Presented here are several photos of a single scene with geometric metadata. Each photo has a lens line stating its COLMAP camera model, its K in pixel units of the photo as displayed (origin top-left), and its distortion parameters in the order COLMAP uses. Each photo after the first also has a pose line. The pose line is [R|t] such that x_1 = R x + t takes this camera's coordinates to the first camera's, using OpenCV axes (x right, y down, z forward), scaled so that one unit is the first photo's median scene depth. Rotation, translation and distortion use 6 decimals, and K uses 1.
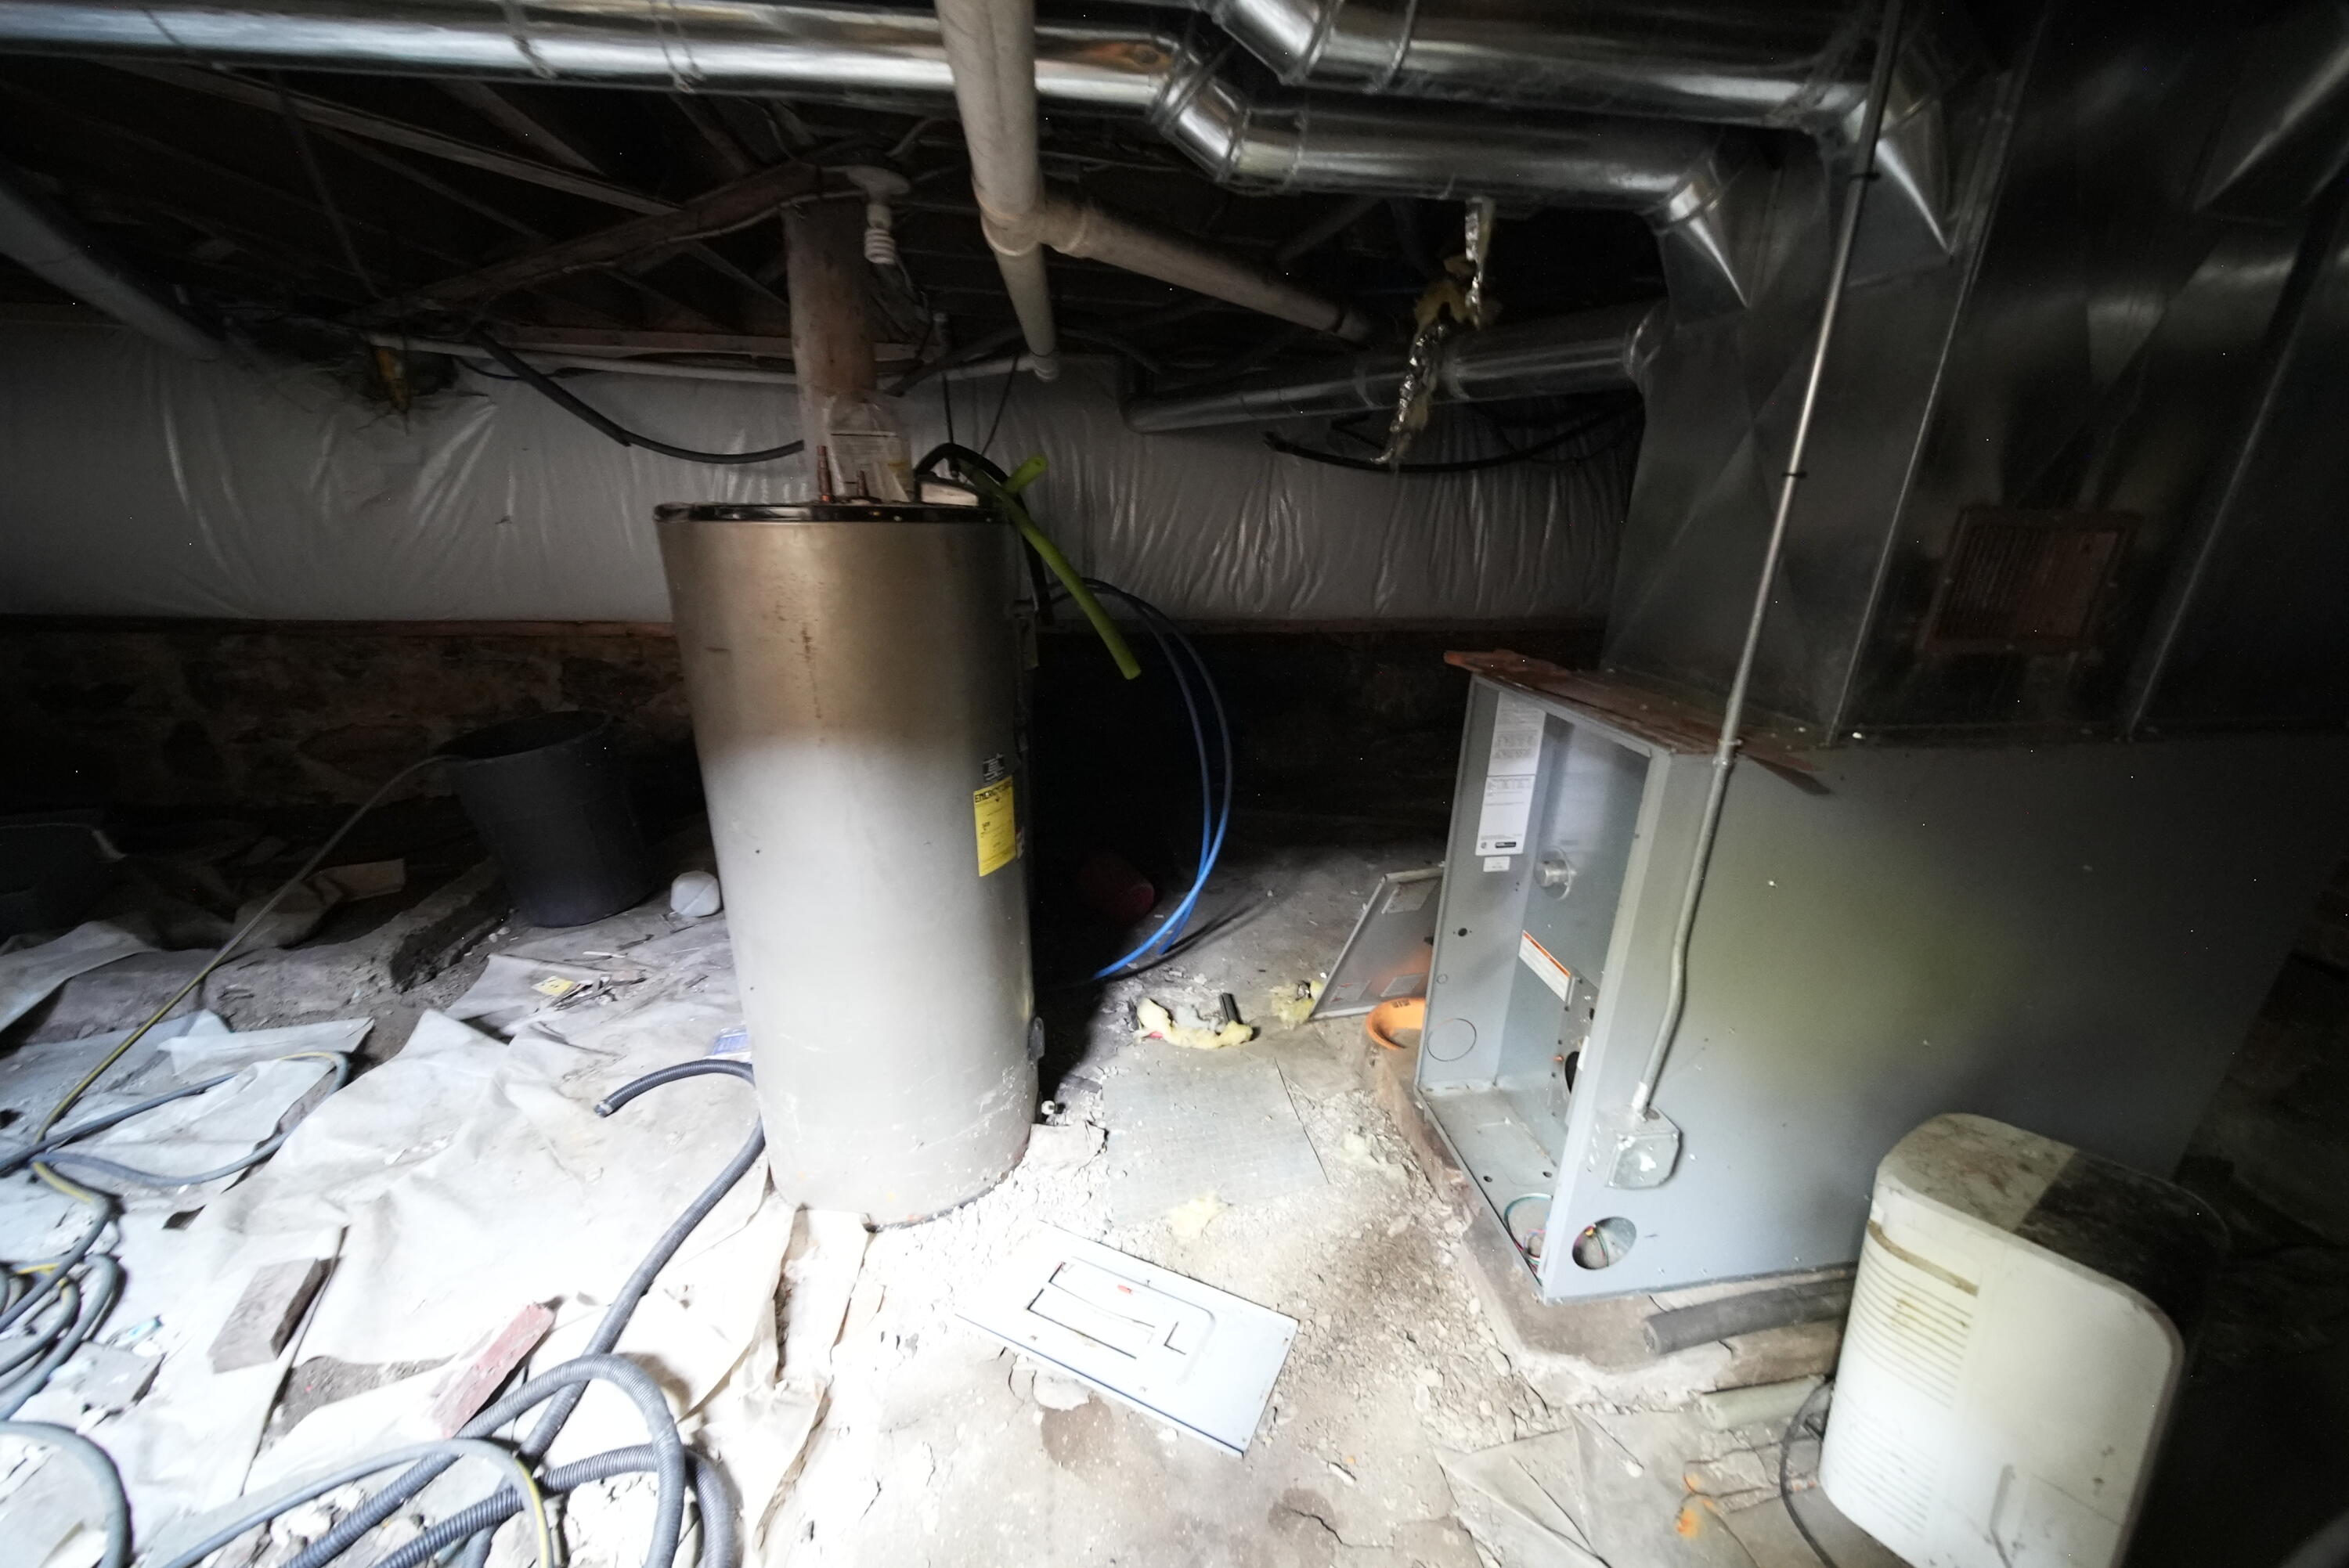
lens RADIAL K [[821.8, 0, 1177.4], [0, 821.8, 781.4], [0, 0, 1]] dist [0.000980, -0.001495]
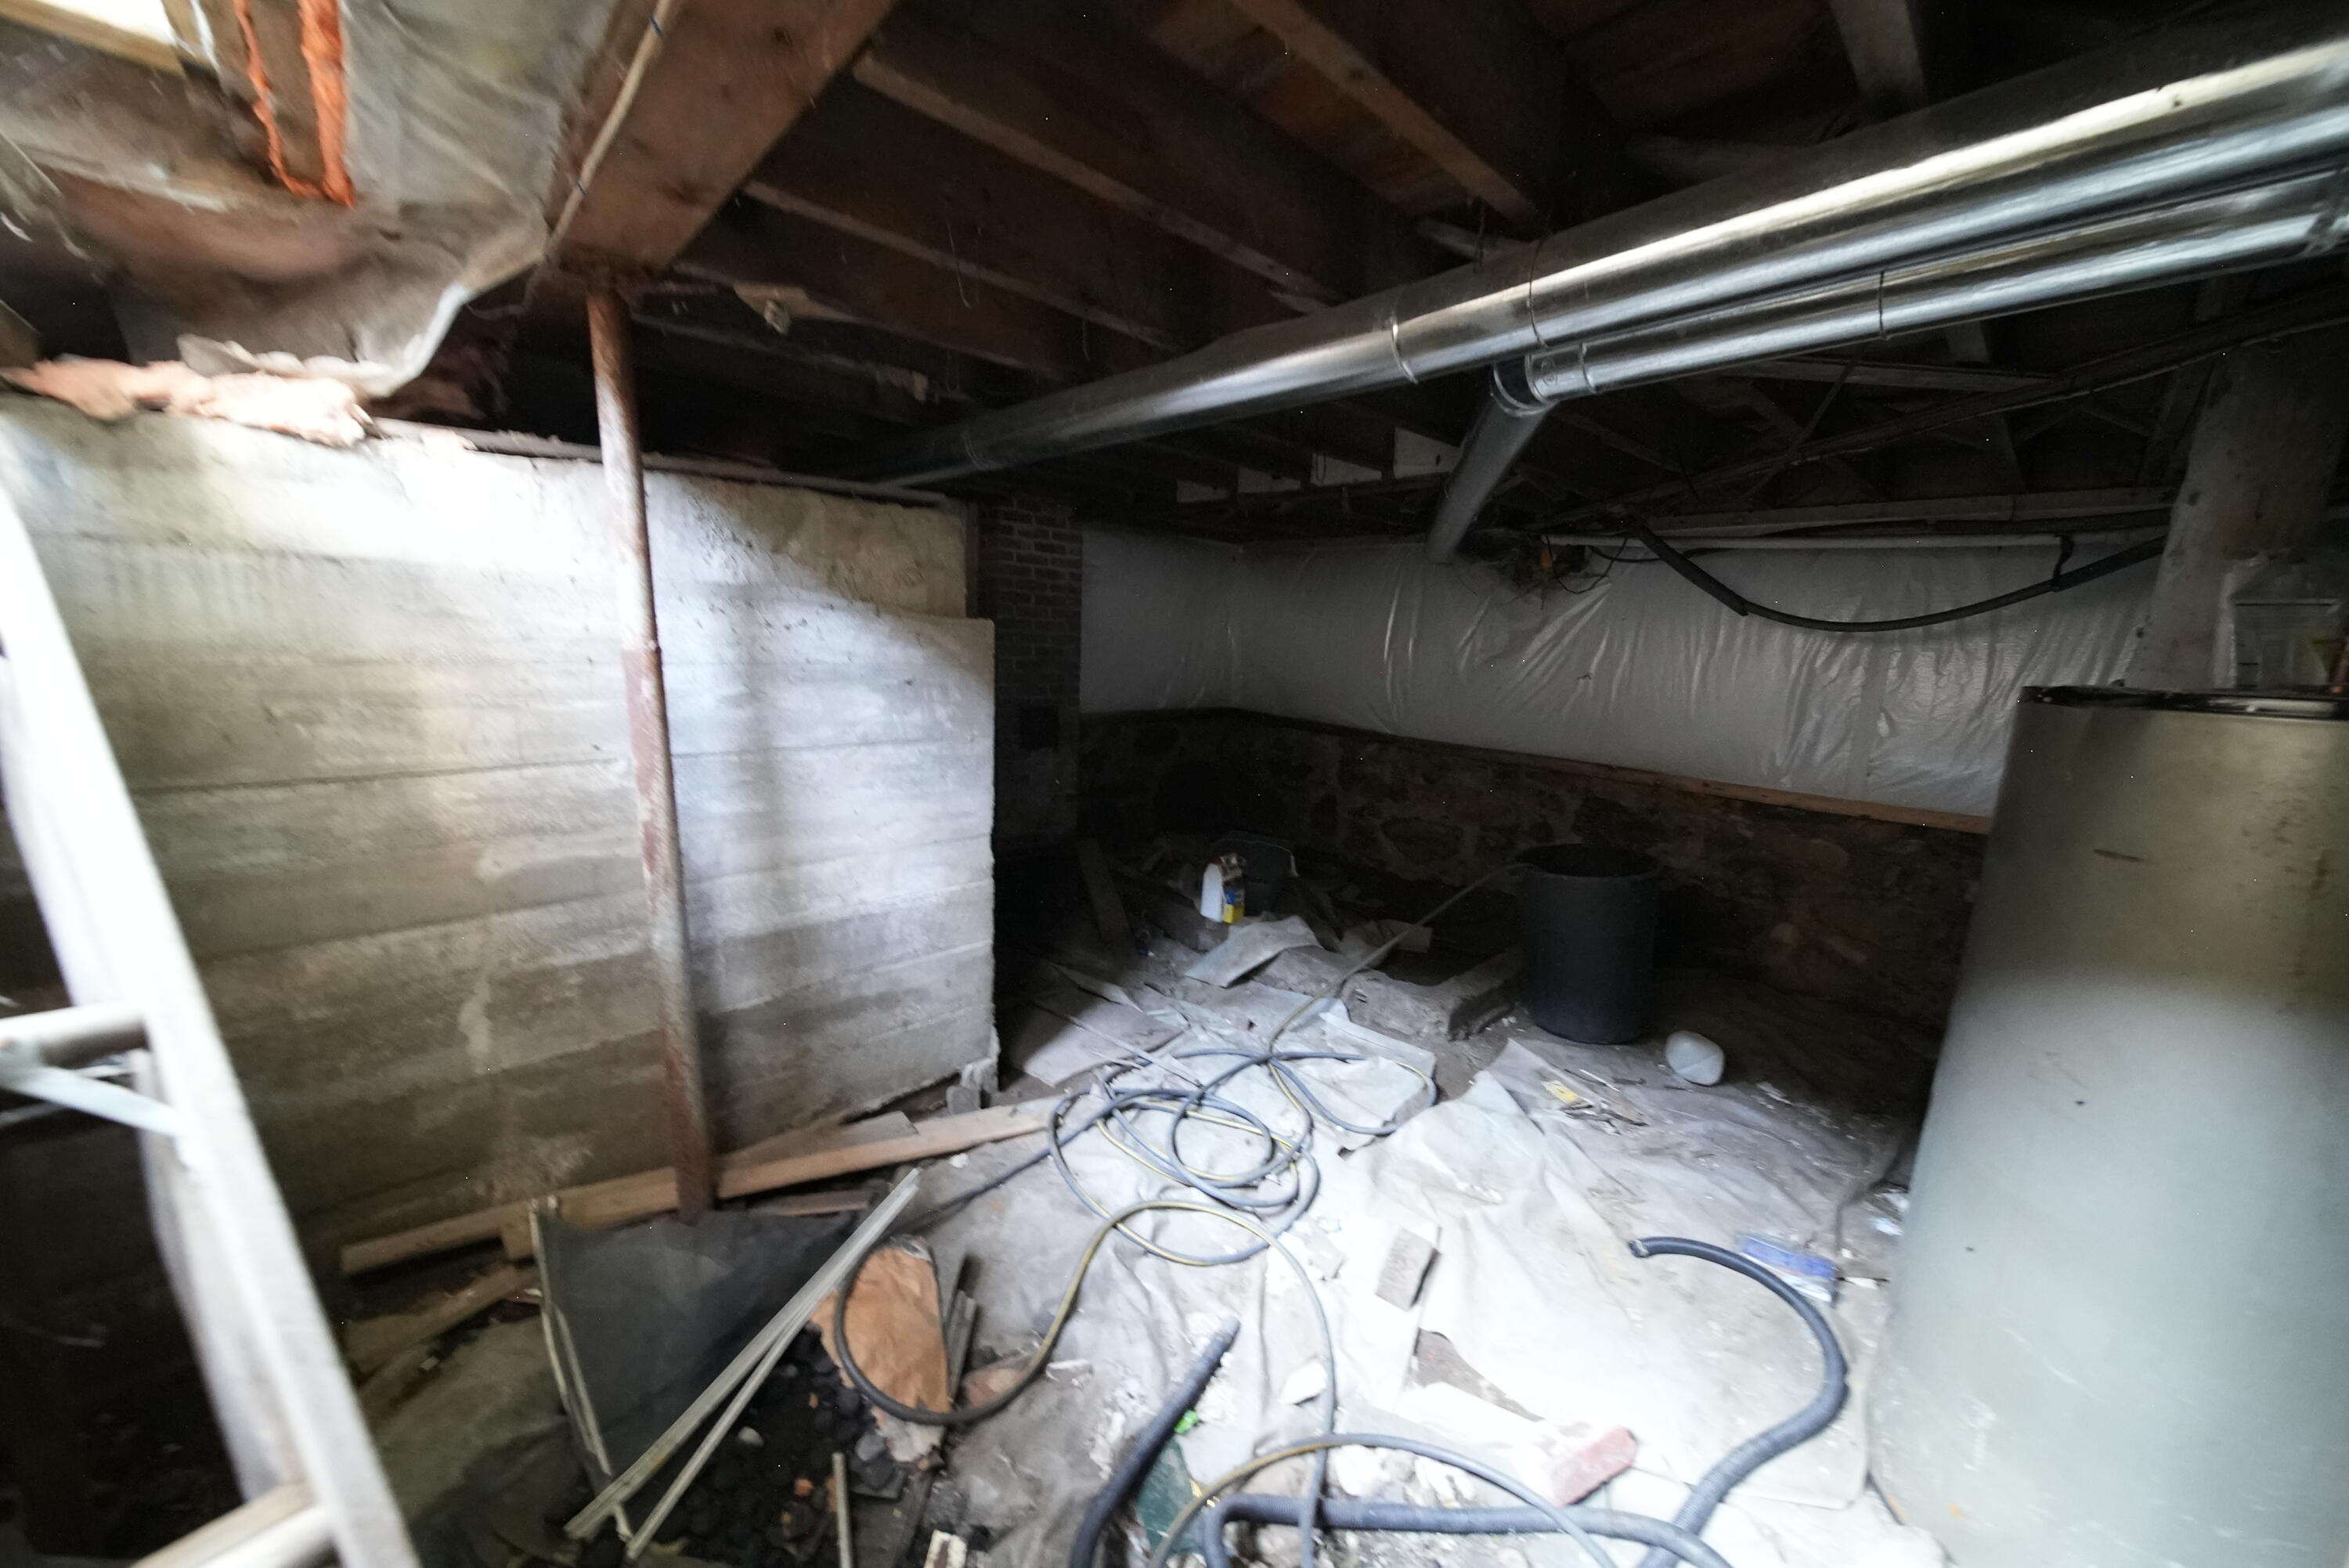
lens RADIAL K [[821.8, 0, 1177.1], [0, 821.8, 786.1], [0, 0, 1]] dist [0.000980, -0.001495]
pose [[0.569485, 0.155338, -0.807191, -0.245139], [-0.292411, 0.956032, -0.022319, 0.038349], [0.768233, 0.248742, 0.589869, -0.134754]]
